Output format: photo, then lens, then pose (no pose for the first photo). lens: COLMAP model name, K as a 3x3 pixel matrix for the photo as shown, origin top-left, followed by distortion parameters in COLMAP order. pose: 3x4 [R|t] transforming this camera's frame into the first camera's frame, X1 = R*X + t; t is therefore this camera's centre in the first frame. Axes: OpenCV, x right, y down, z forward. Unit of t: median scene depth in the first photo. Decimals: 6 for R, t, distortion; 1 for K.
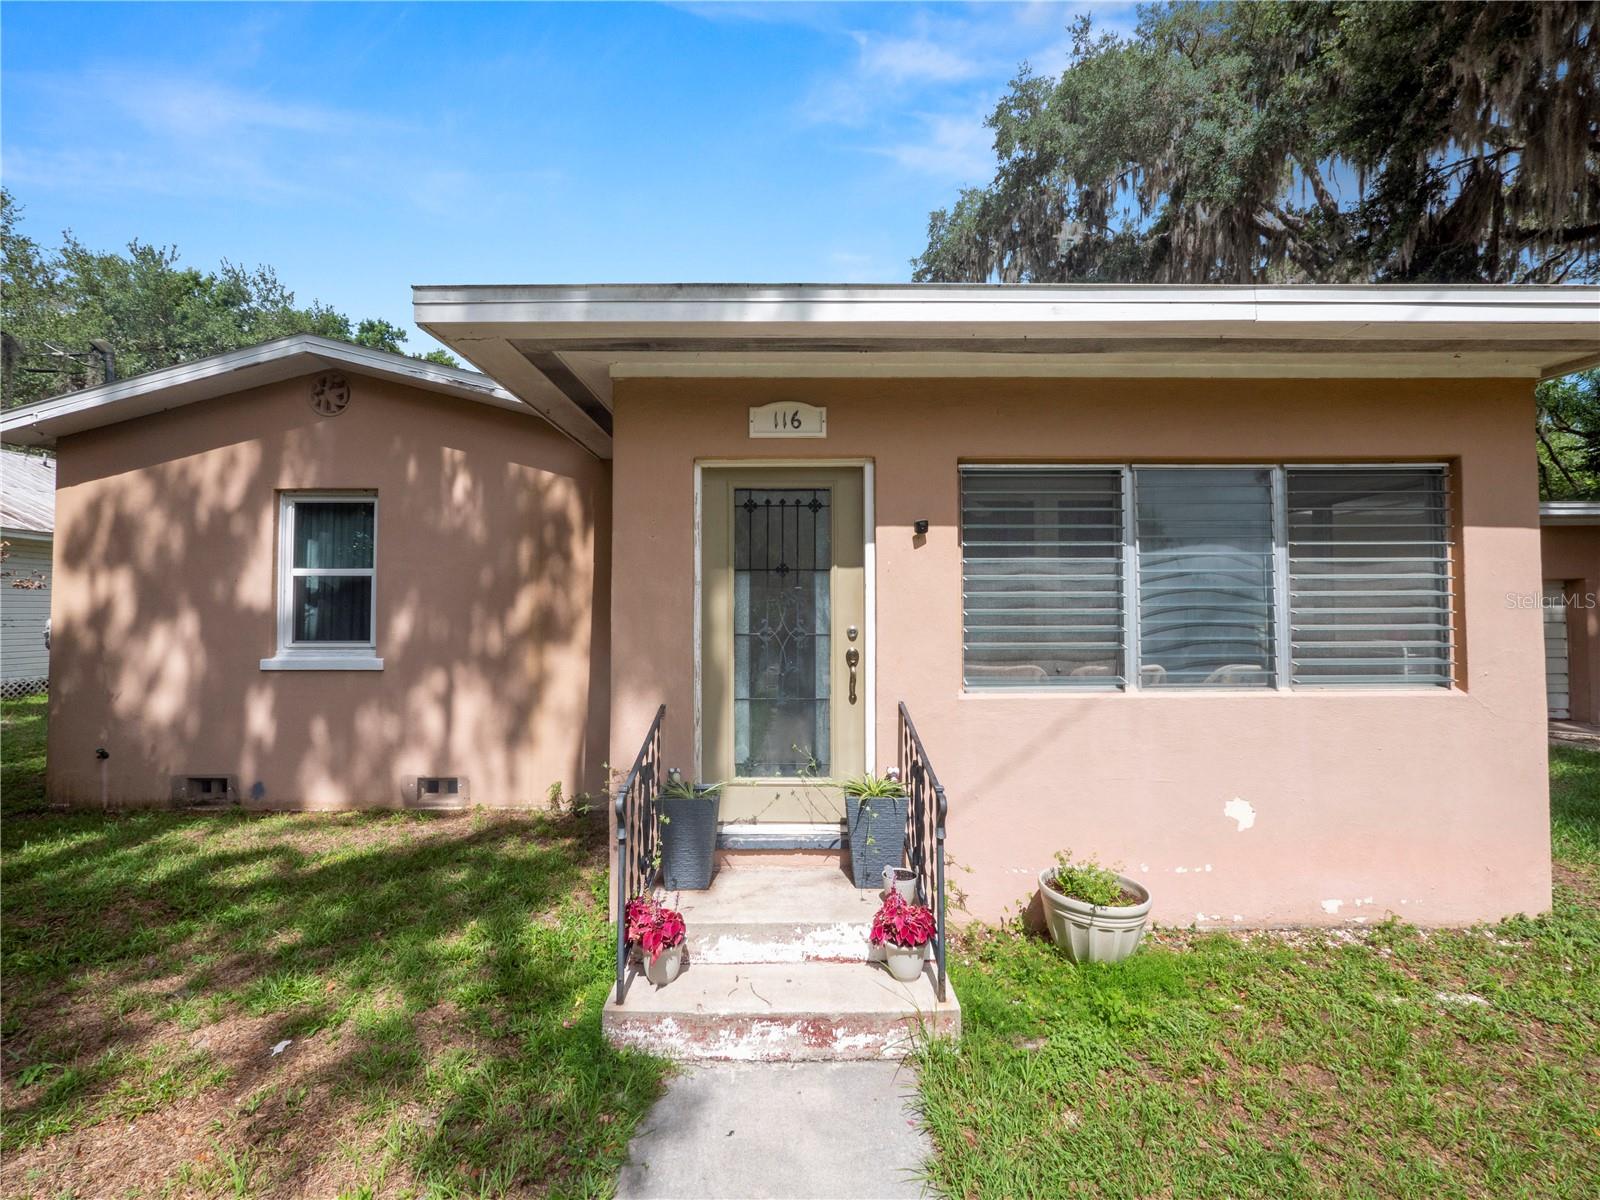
lens RADIAL K [[672.9, 0, 793.4], [0, 672.9, 595.6], [0, 0, 1]] dist [-0.003771, 0.000028]
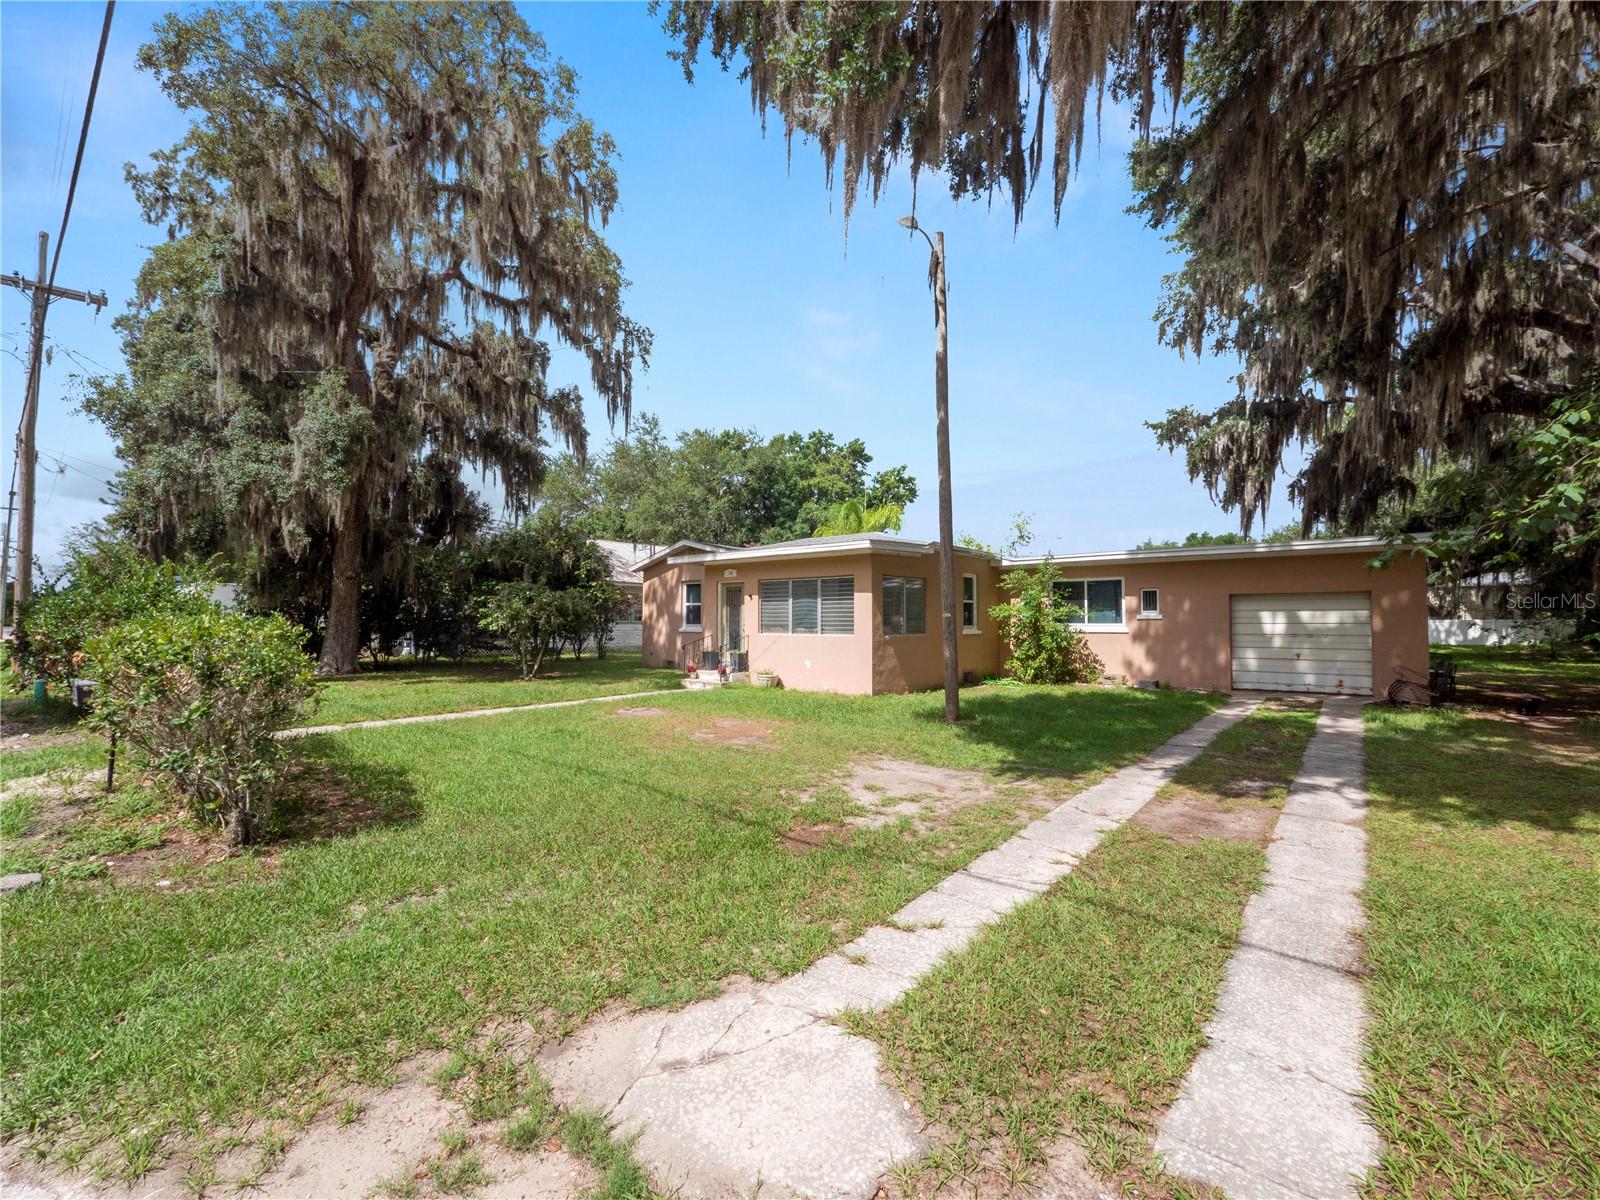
lens RADIAL K [[672.9, 0, 791.1], [0, 672.9, 600.6], [0, 0, 1]] dist [-0.003771, 0.000028]
pose [[0.758705, -0.014304, -0.651278, 2.036931], [0.015746, 0.999869, -0.003617, -0.030925], [0.651244, -0.007510, 0.758831, -1.362399]]
